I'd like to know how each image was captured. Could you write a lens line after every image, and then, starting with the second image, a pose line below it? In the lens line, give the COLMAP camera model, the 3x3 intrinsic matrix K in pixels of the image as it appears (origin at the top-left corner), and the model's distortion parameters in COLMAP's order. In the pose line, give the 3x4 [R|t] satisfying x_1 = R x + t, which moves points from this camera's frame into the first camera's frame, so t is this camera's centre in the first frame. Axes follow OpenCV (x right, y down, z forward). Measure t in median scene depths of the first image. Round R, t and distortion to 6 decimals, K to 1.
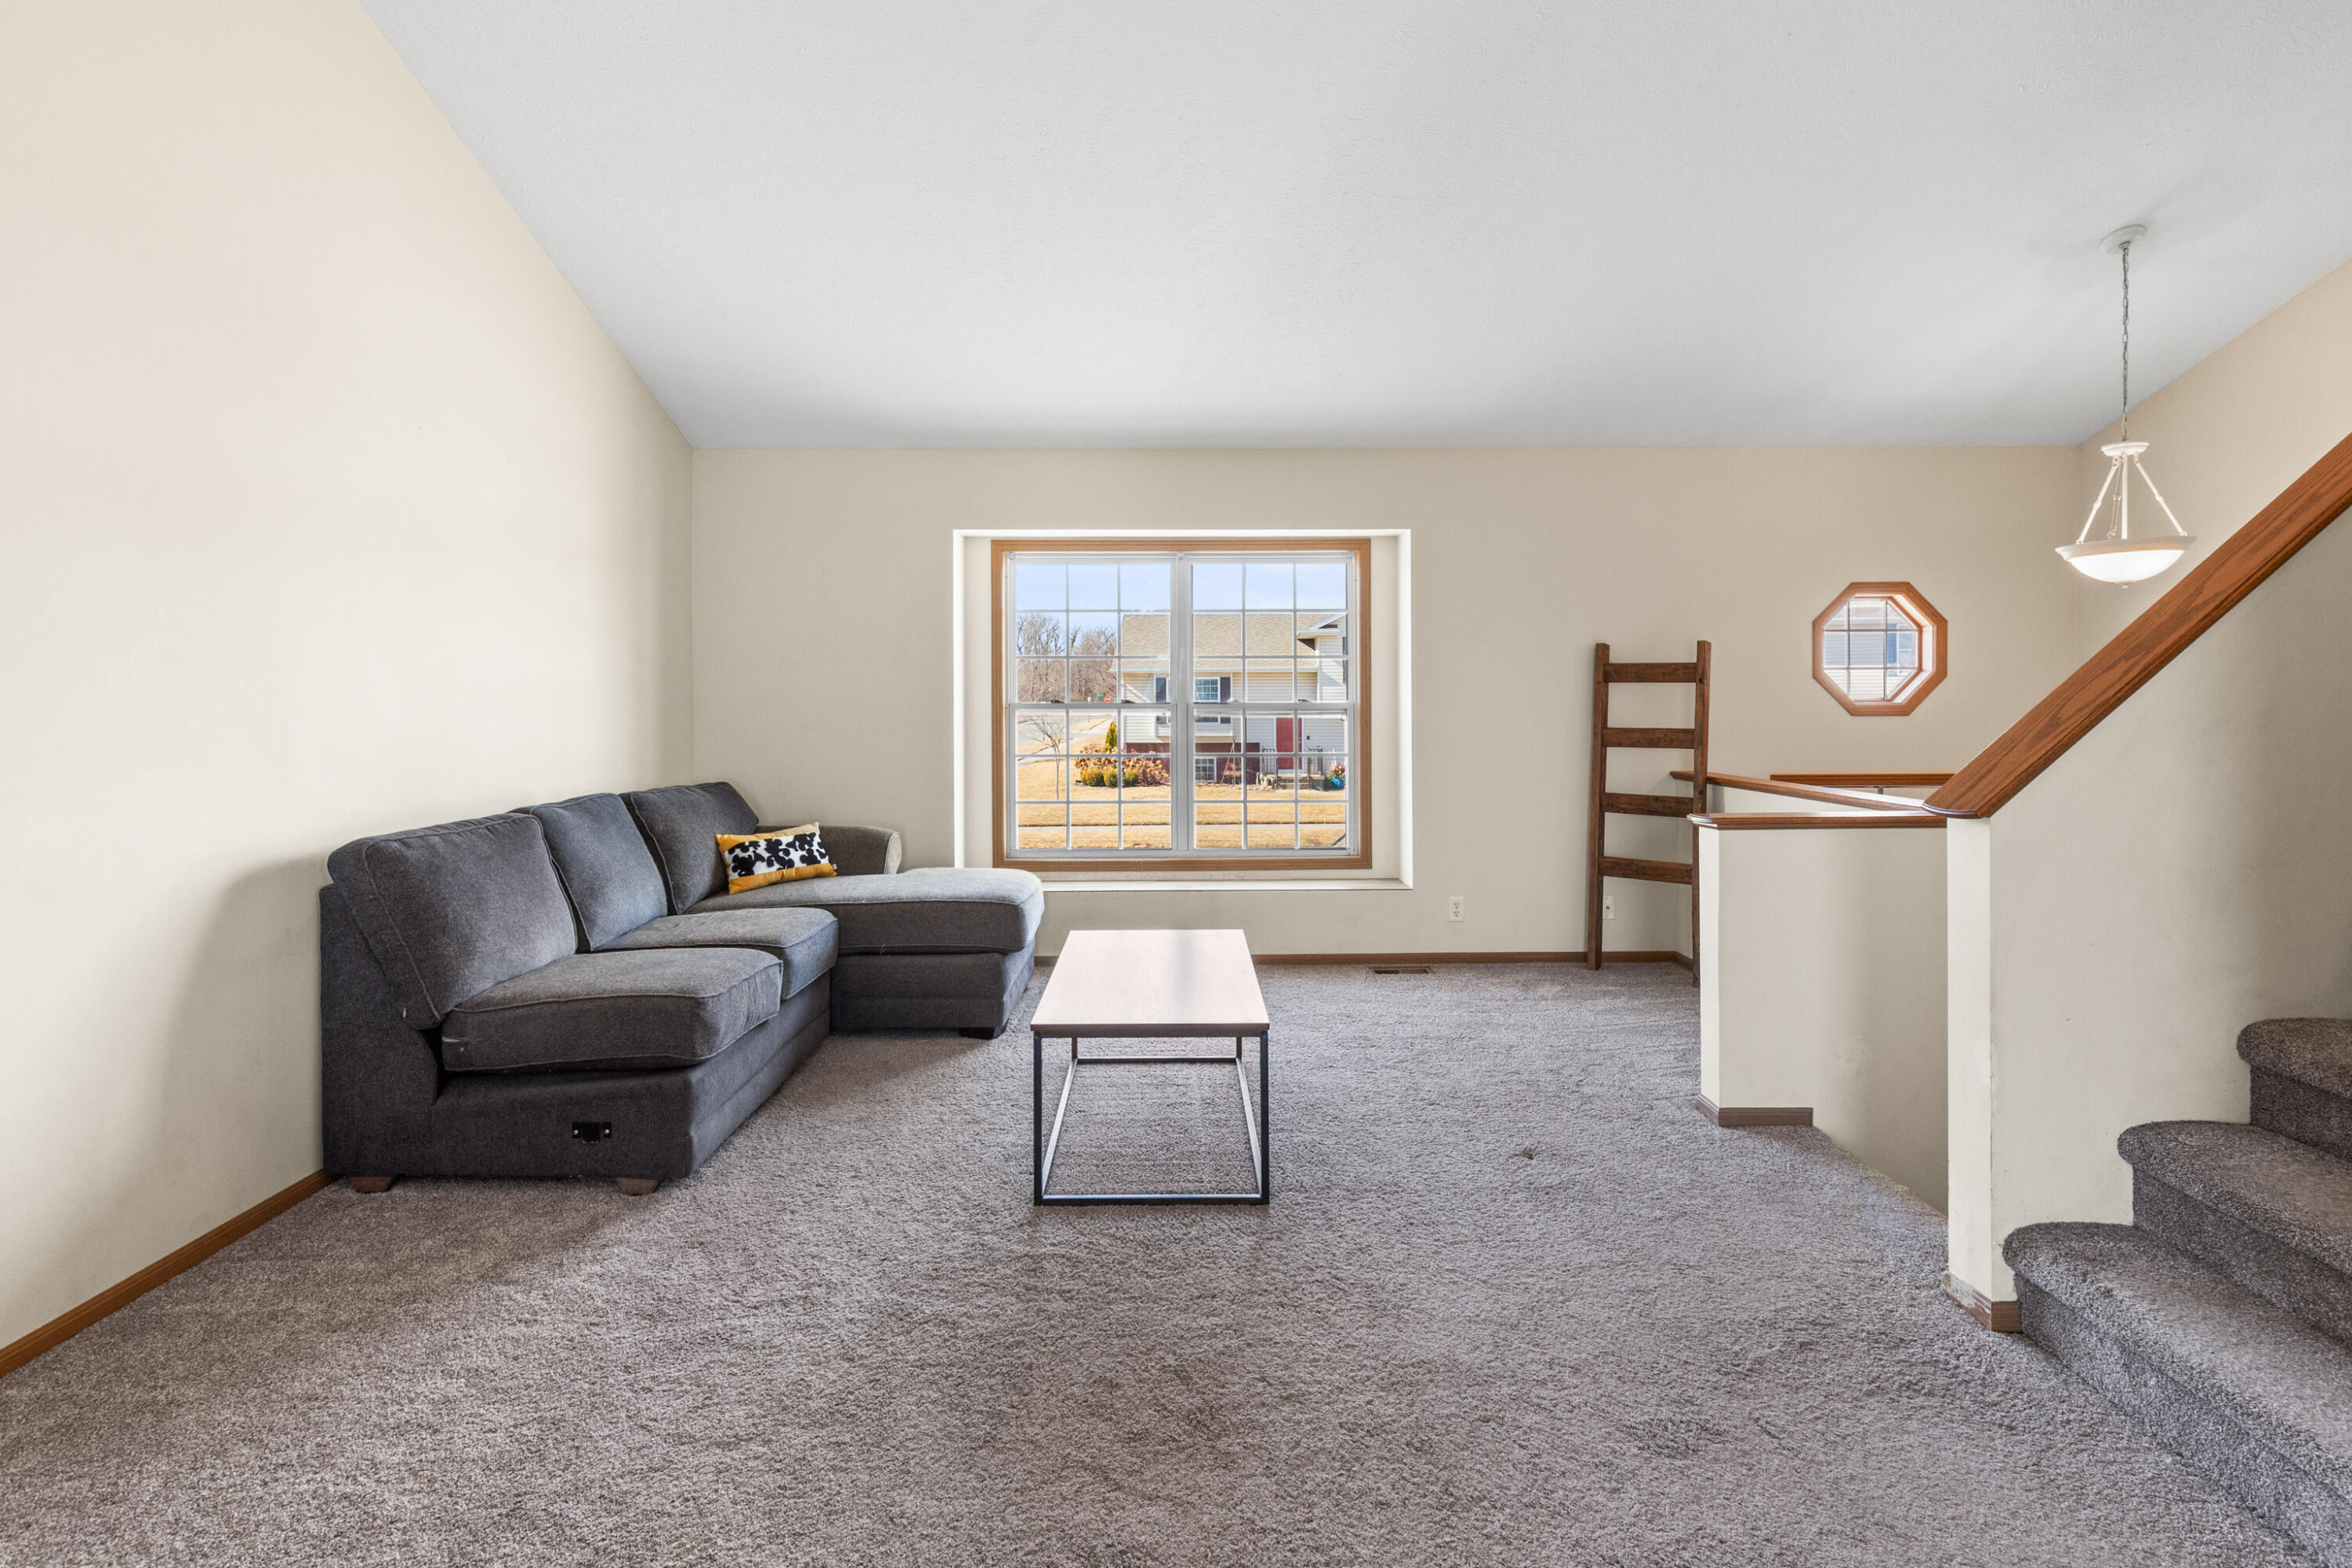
lens RADIAL K [[1077.0, 0, 1179.5], [0, 1077.0, 693.1], [0, 0, 1]] dist [0.007483, -0.000411]
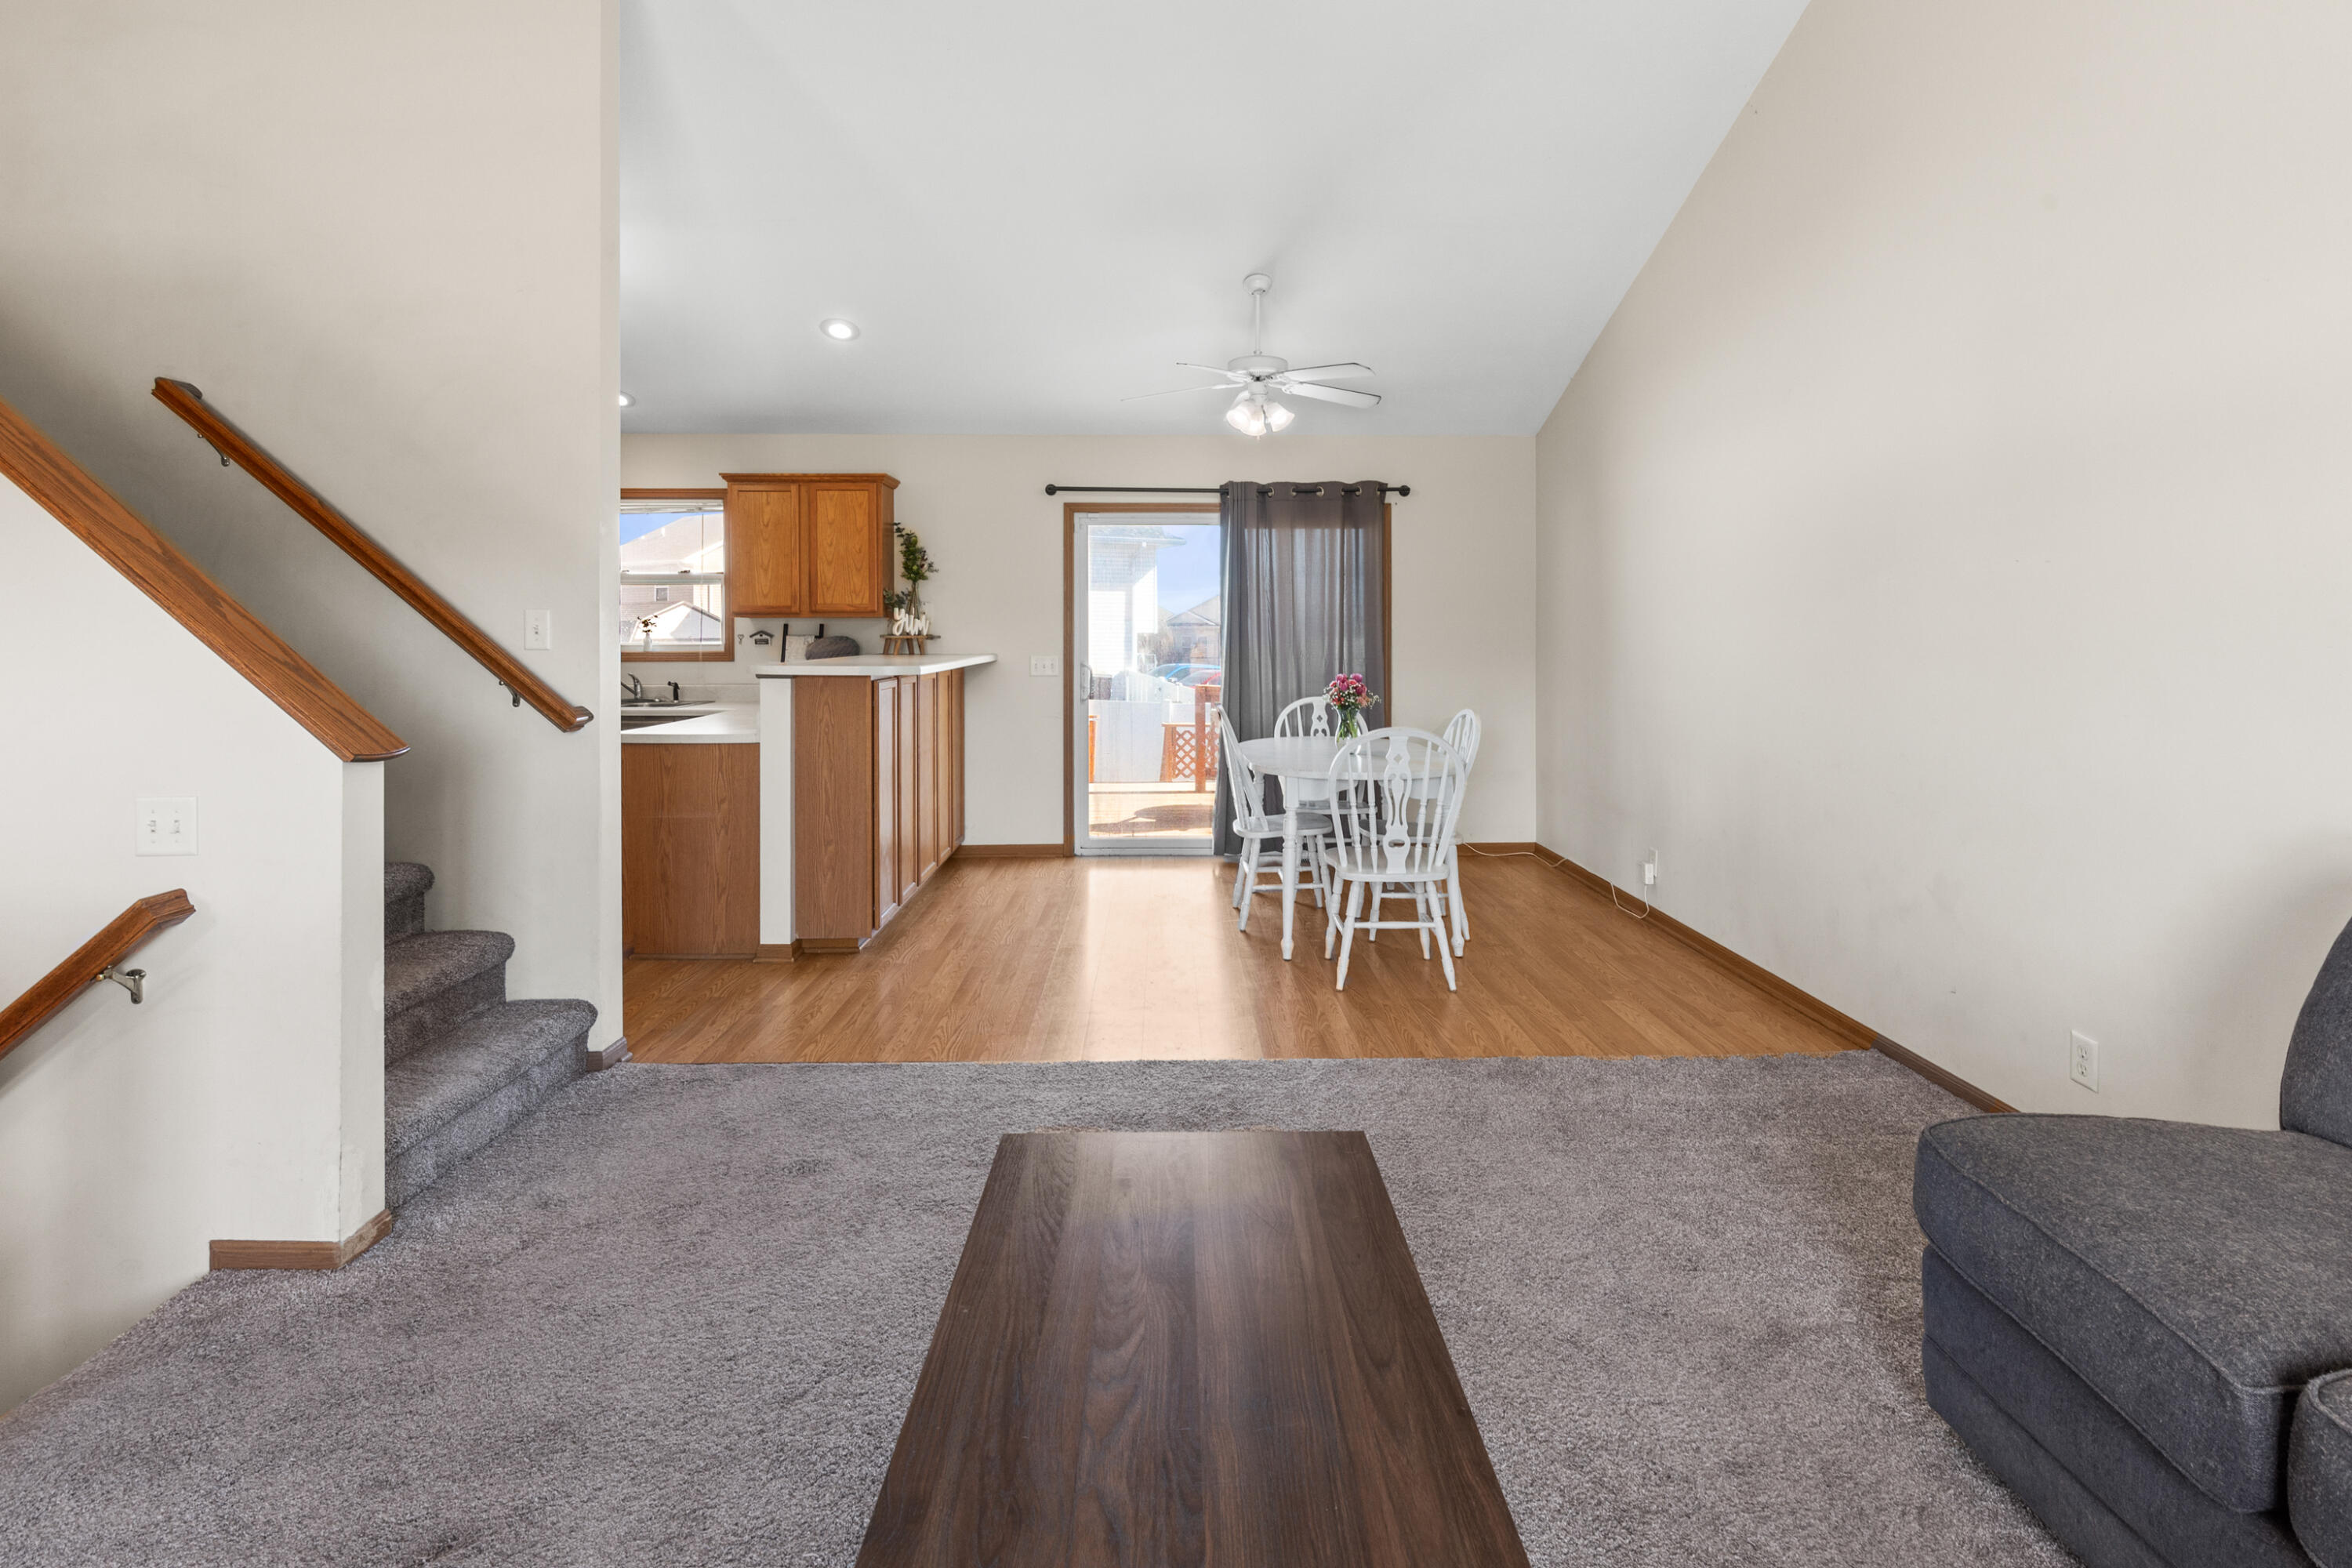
lens RADIAL K [[1143.9, 0, 1180.8], [0, 1143.9, 626.2], [0, 0, 1]] dist [0.012629, -0.000143]
pose [[-0.999993, 0.003718, -0.000029, -0.016269], [0.003718, 0.999964, -0.007651, 0.001557], [0.000000, -0.007651, -0.999971, 1.085061]]
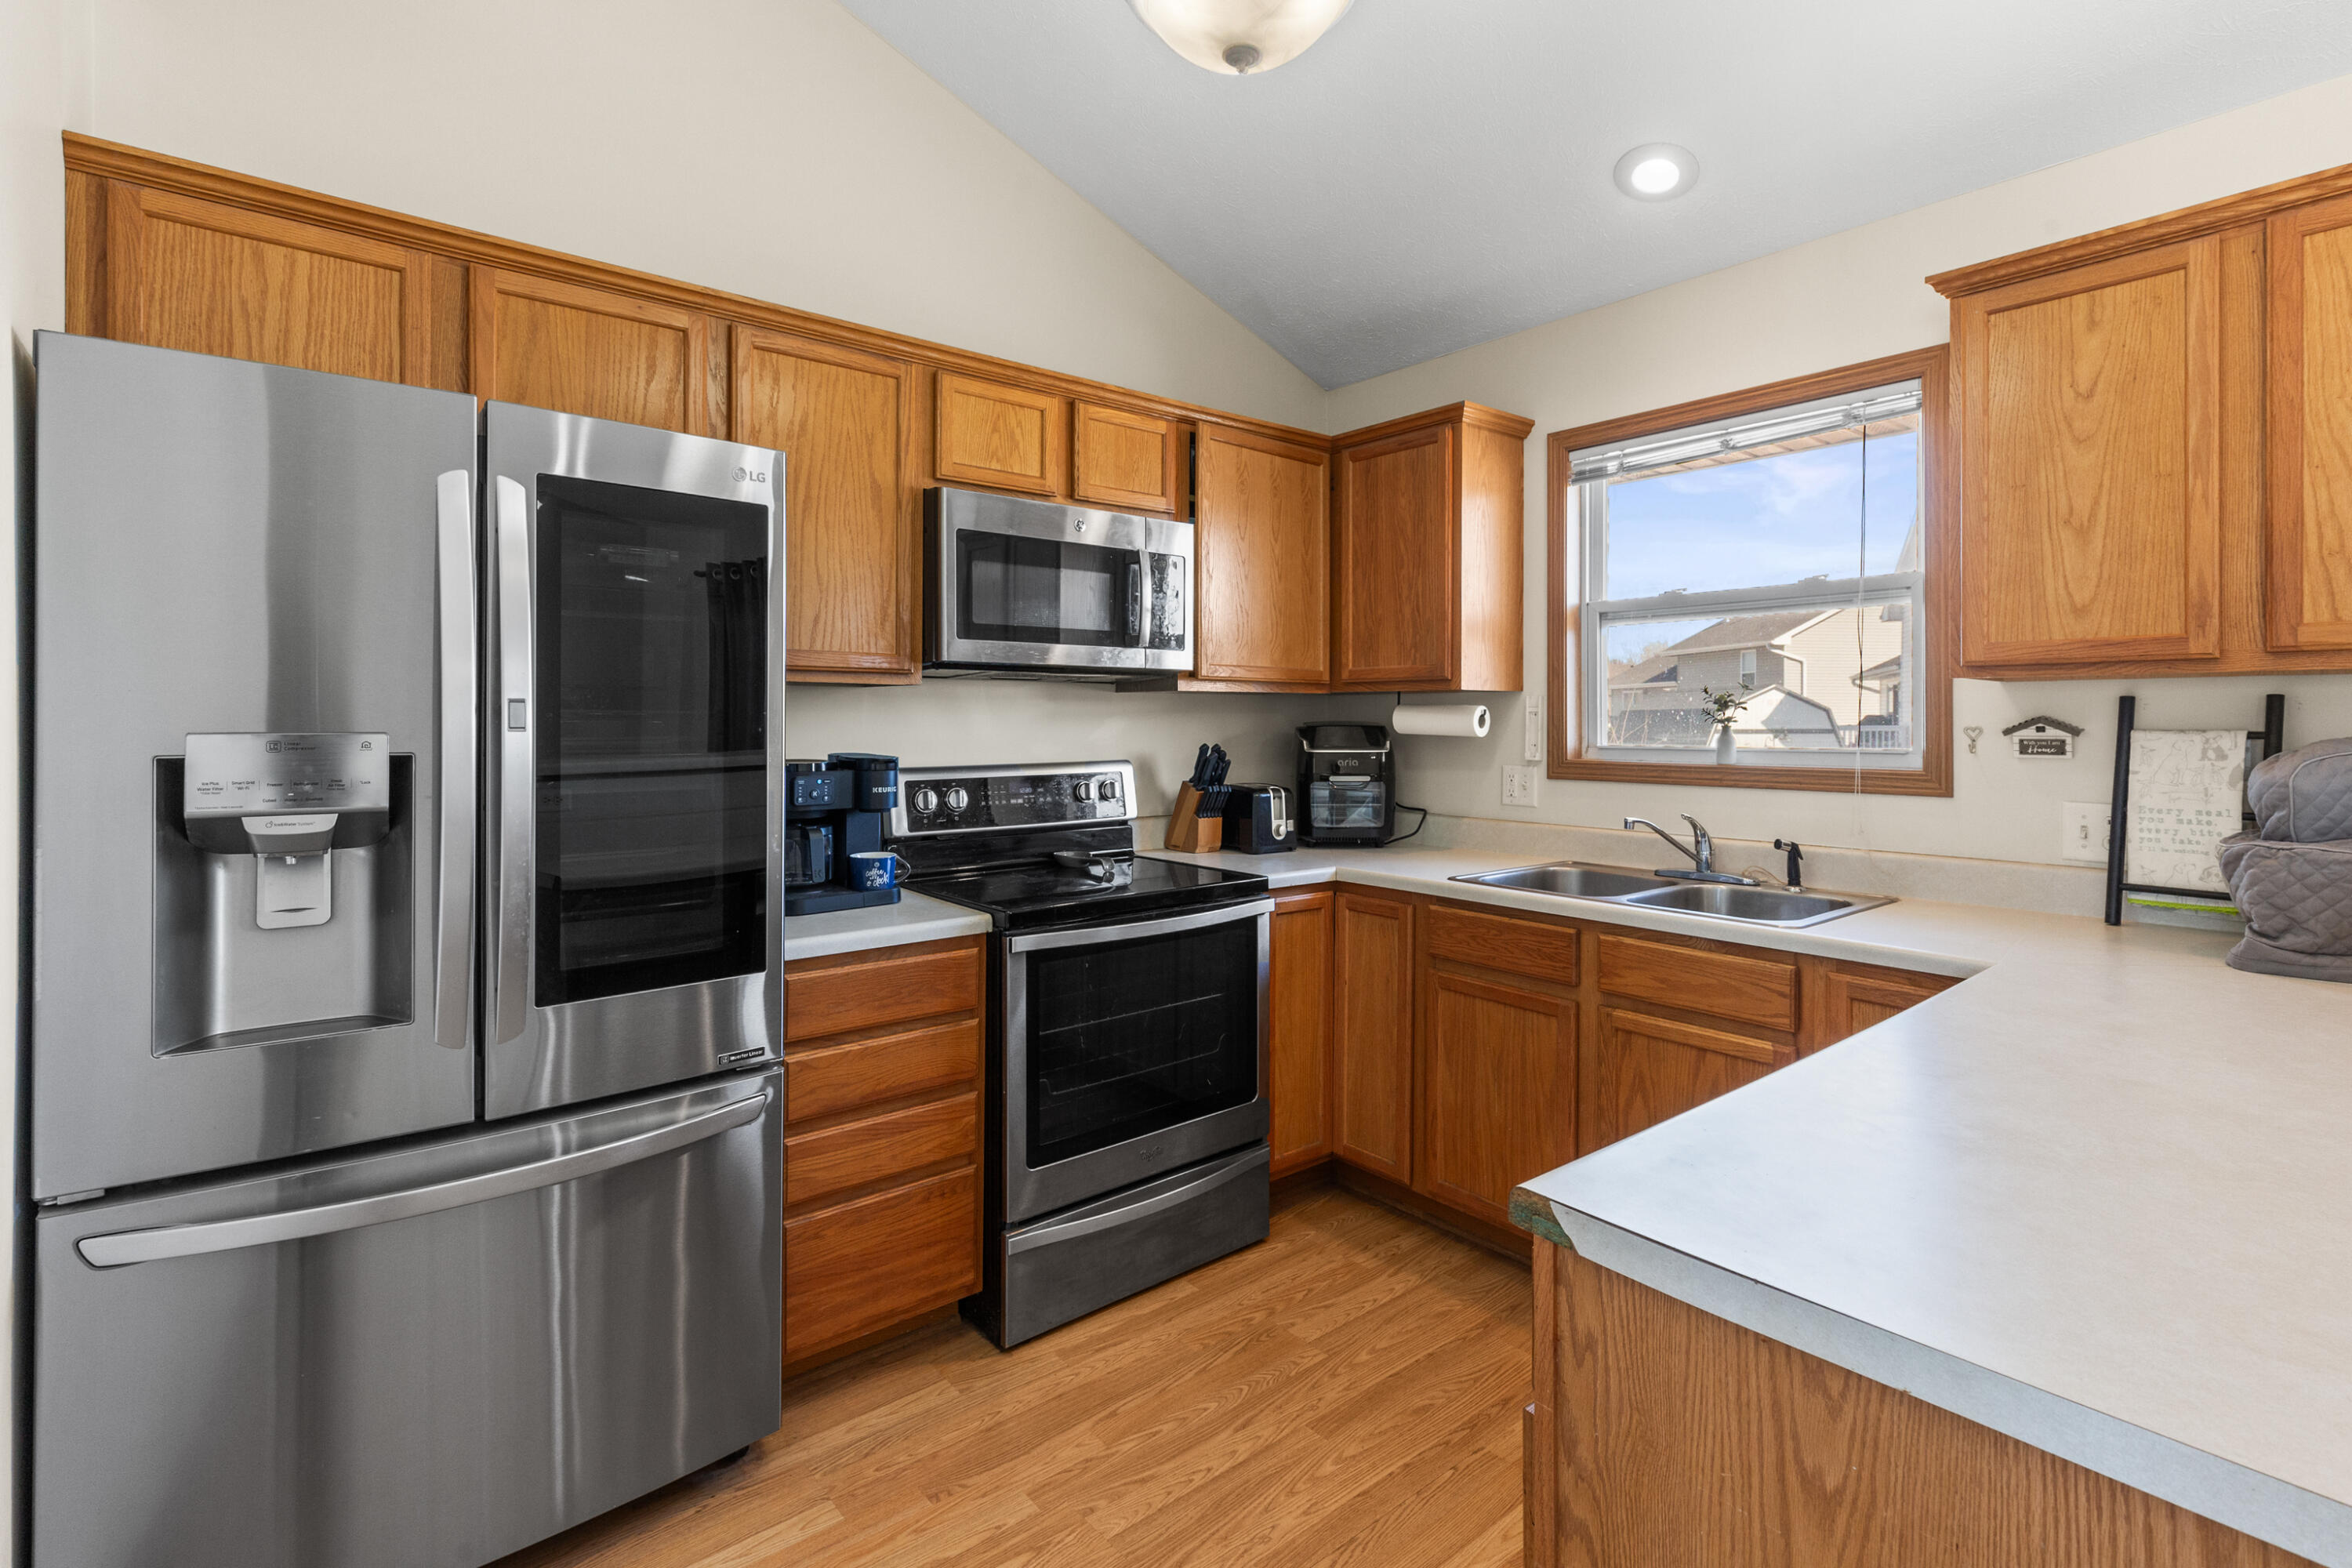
lens RADIAL K [[1102.0, 0, 1191.3], [0, 1102.0, 720.6], [0, 0, 1]] dist [0.002033, -0.000554]
pose [[-0.625329, 0.002055, 0.780359, 0.382606], [-0.000037, 0.999996, -0.002663, -0.002463], [-0.780361, -0.001694, -0.625327, 0.211999]]
